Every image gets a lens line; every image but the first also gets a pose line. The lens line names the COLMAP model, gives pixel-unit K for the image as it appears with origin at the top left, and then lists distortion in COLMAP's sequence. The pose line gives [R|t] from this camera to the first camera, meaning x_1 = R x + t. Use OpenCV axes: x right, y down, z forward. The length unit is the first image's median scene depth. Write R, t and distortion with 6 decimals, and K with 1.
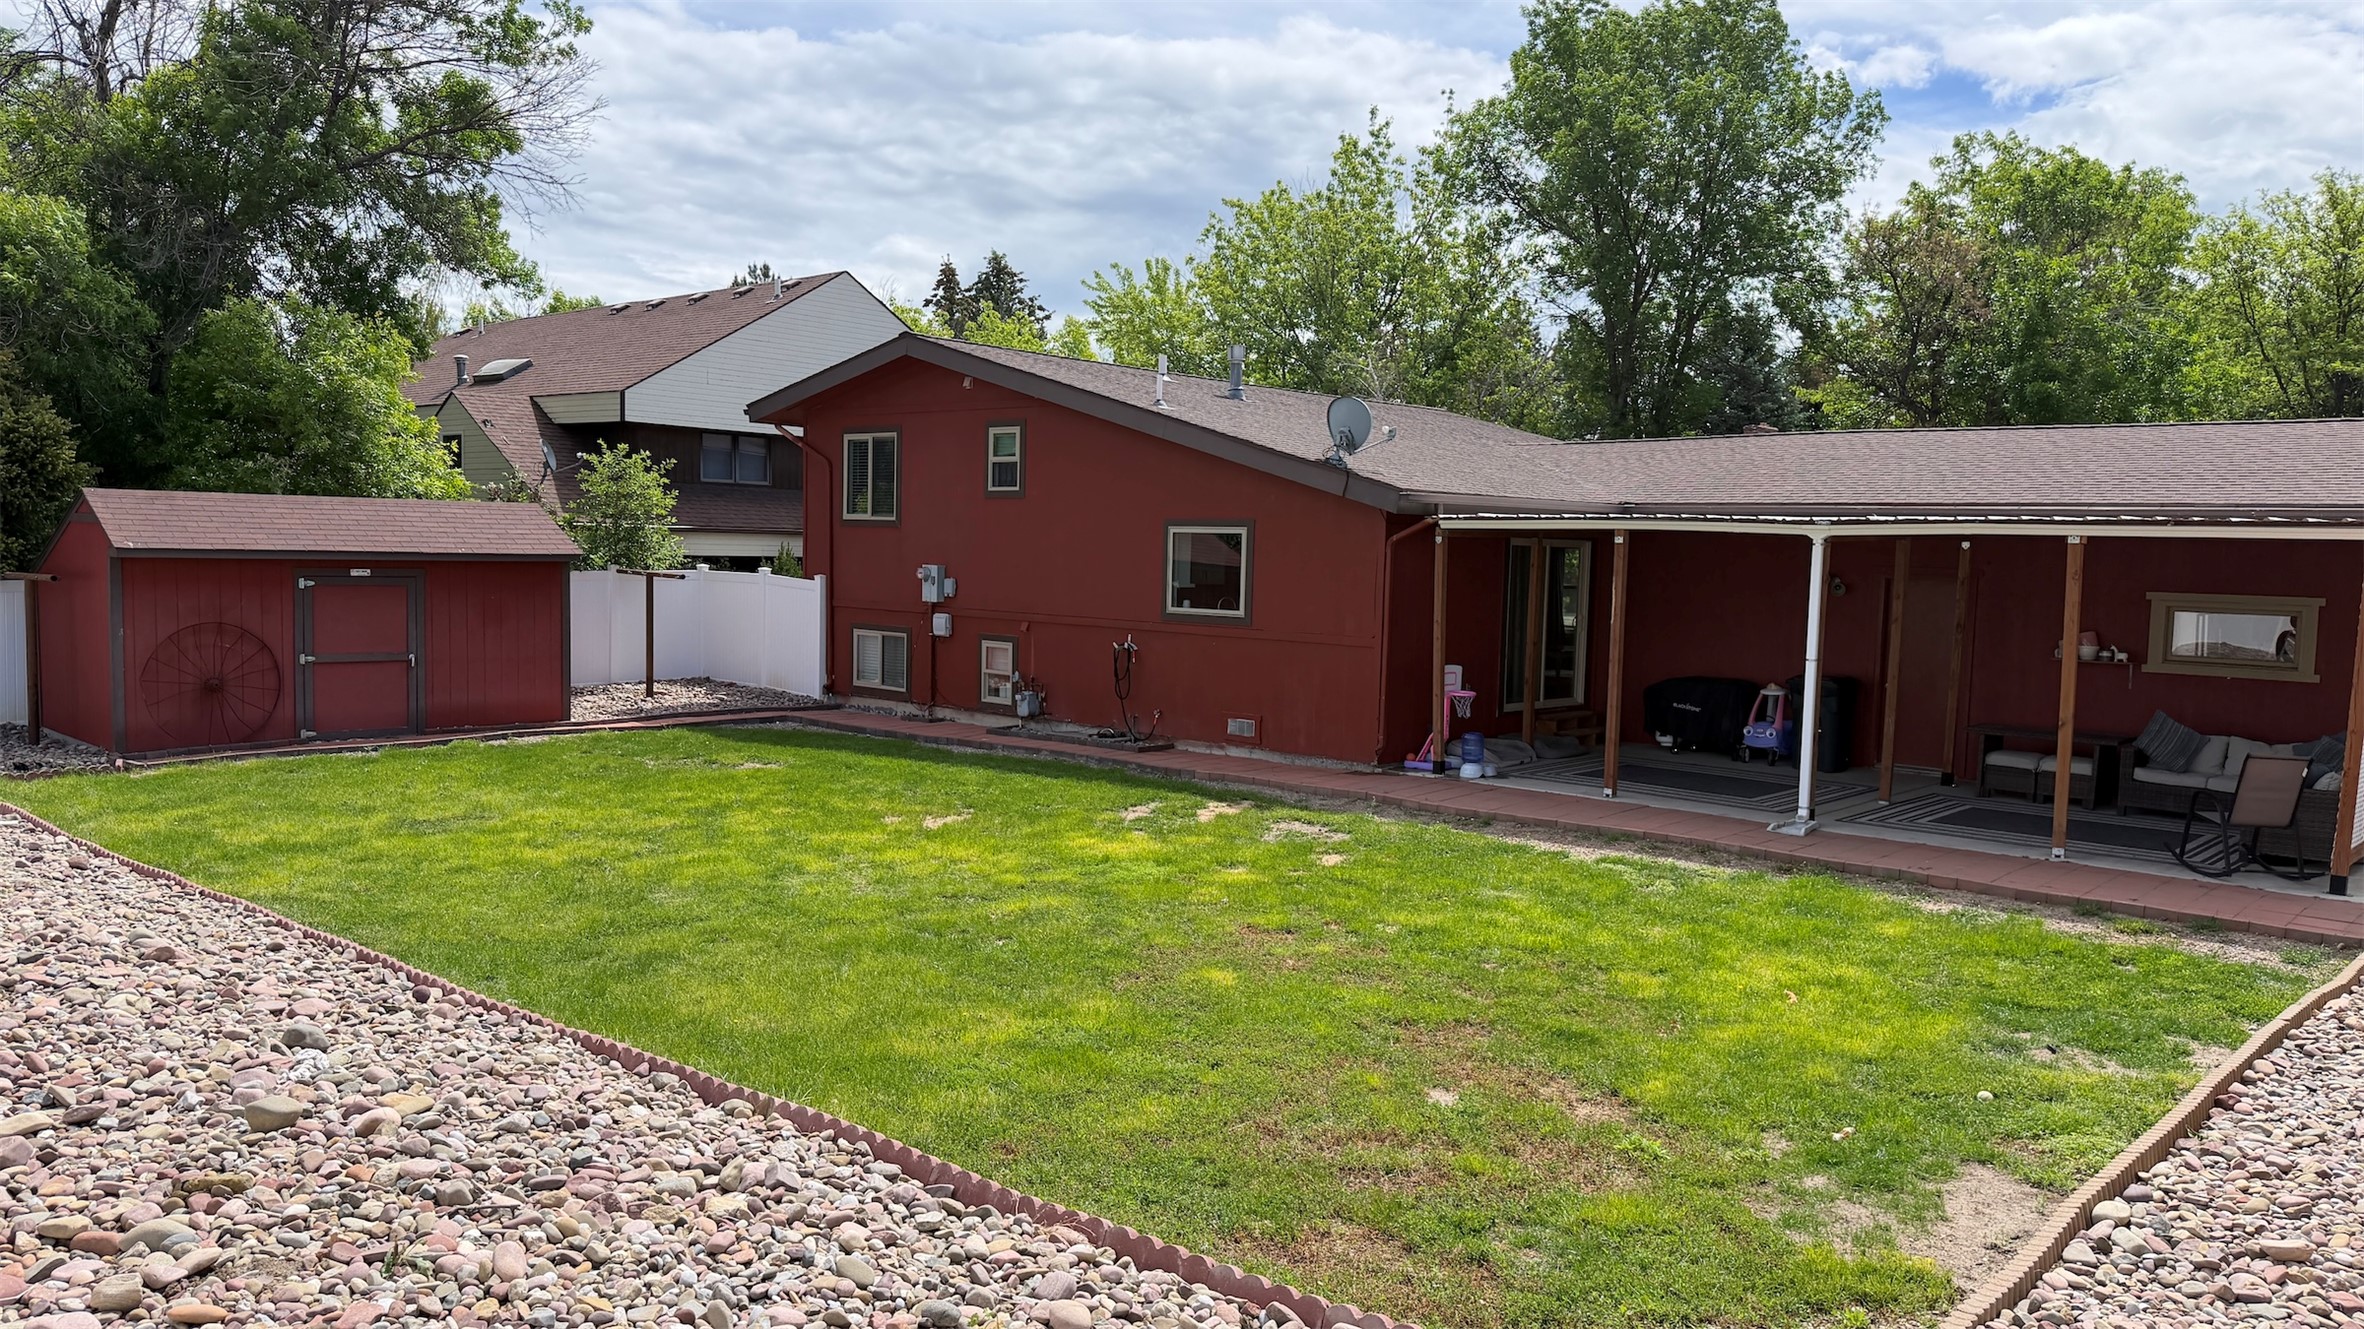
lens RADIAL K [[1646.7, 0, 1165.8], [0, 1646.7, 666.8], [0, 0, 1]] dist [0.157683, -0.240144]
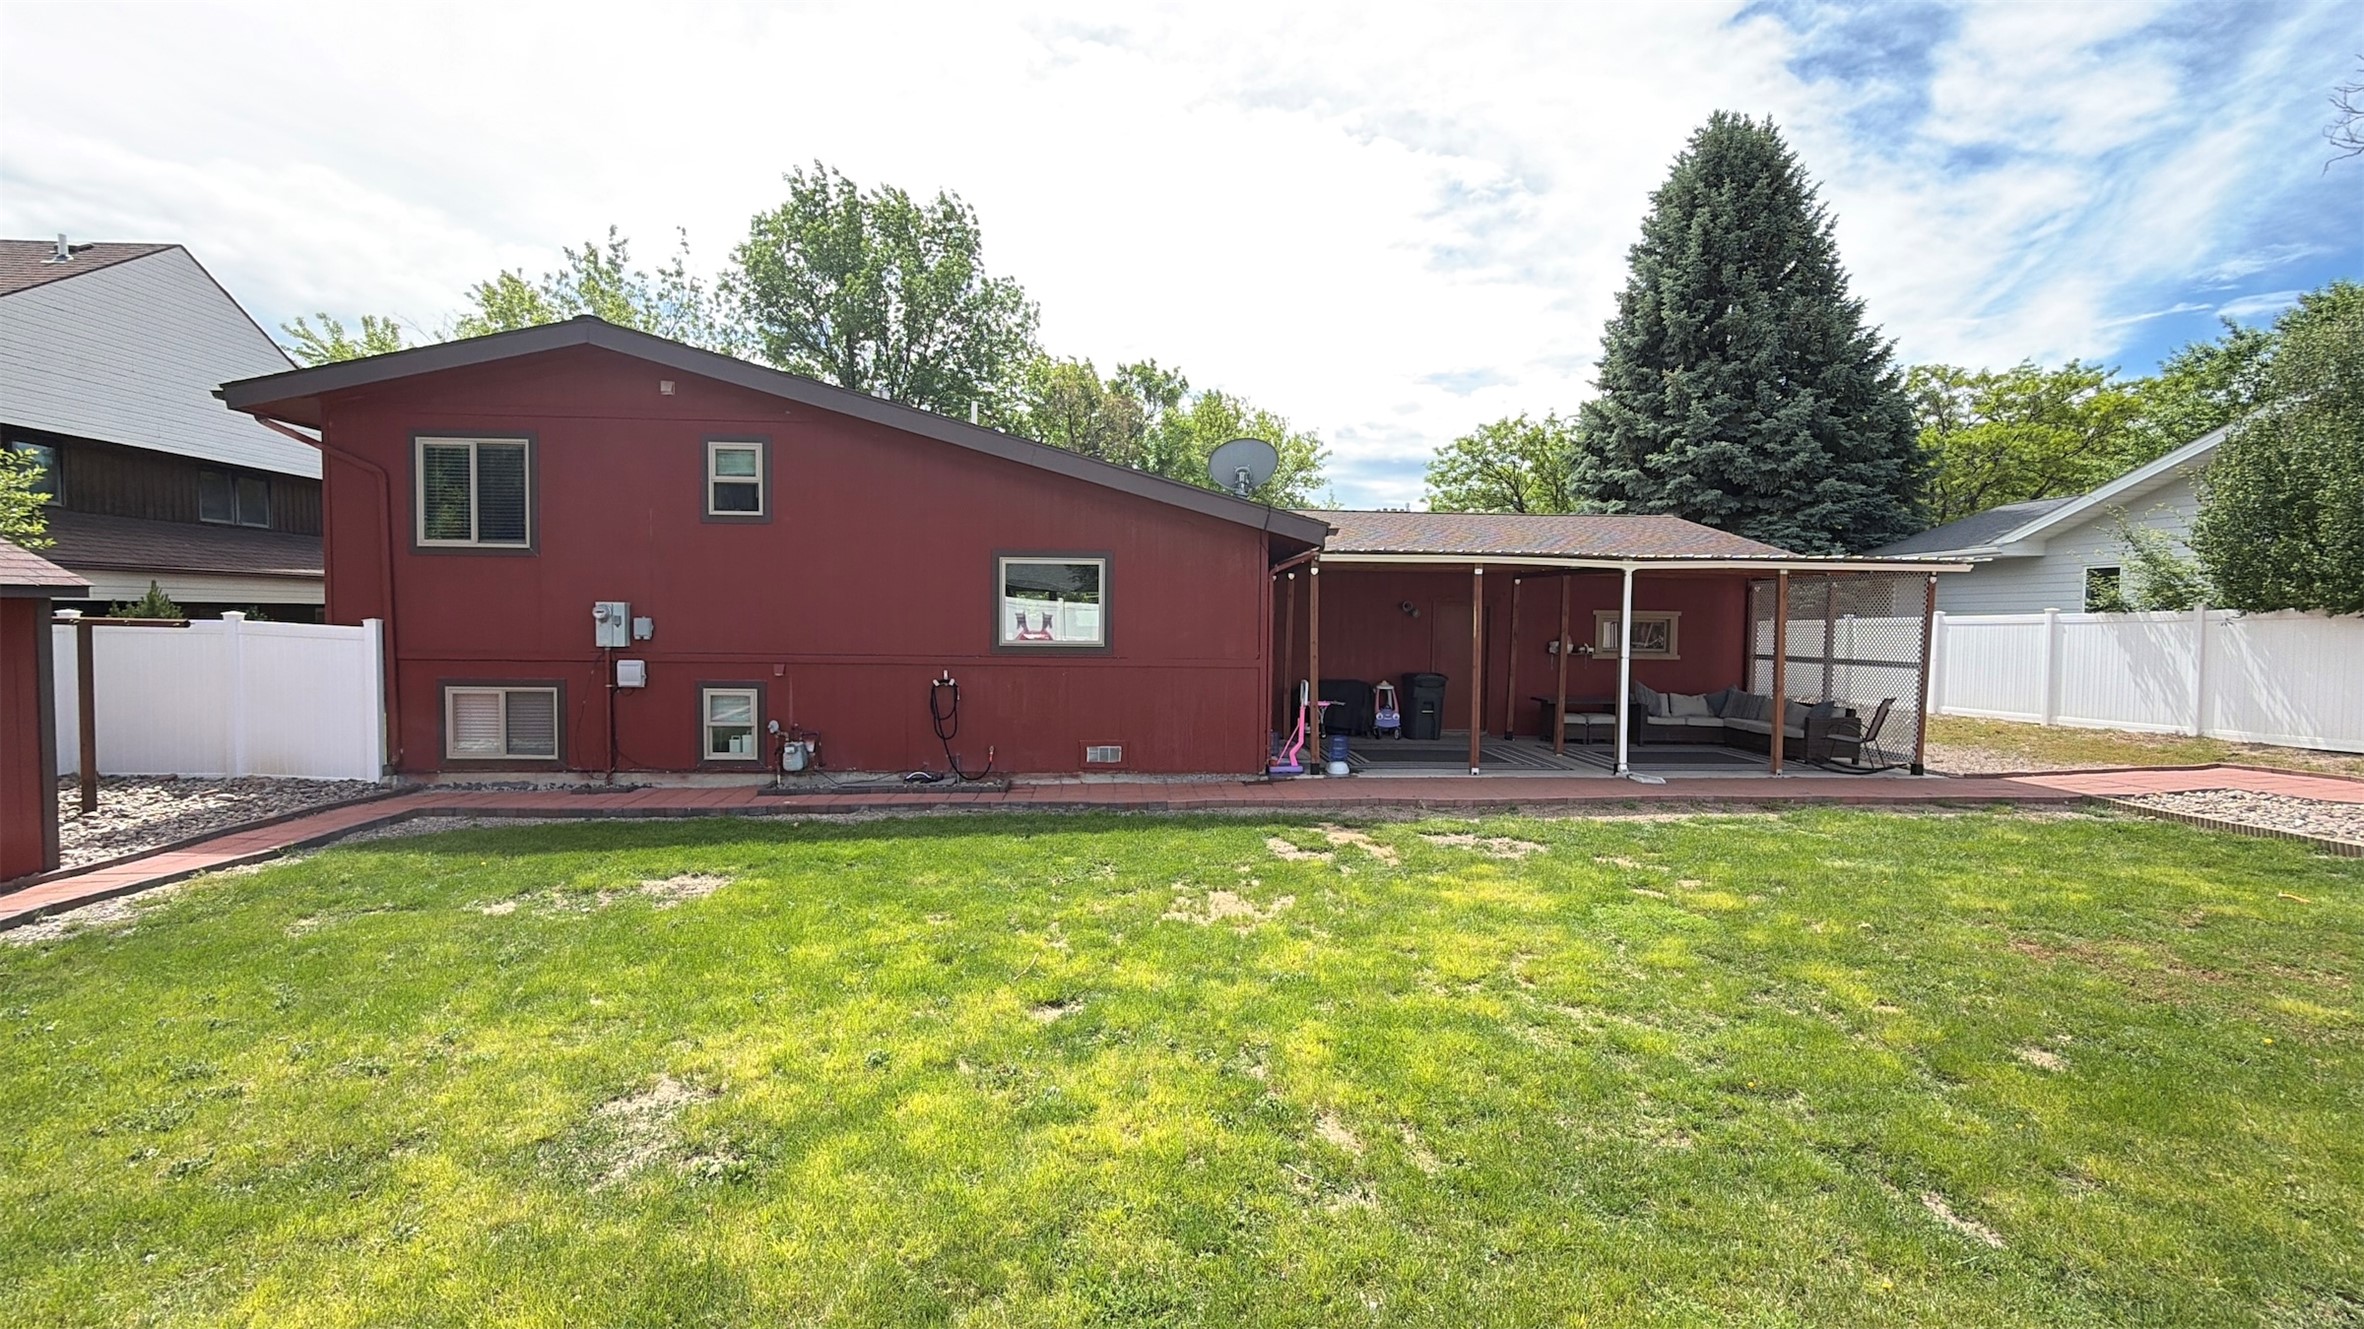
lens RADIAL K [[1064.1, 0, 1184.4], [0, 1064.1, 664.4], [0, 0, 1]] dist [0.002042, -0.000363]
pose [[0.686214, -0.047750, 0.725831, -0.421543], [0.059161, 0.998201, 0.009737, -0.023773], [-0.724990, 0.036259, 0.687804, 0.540365]]
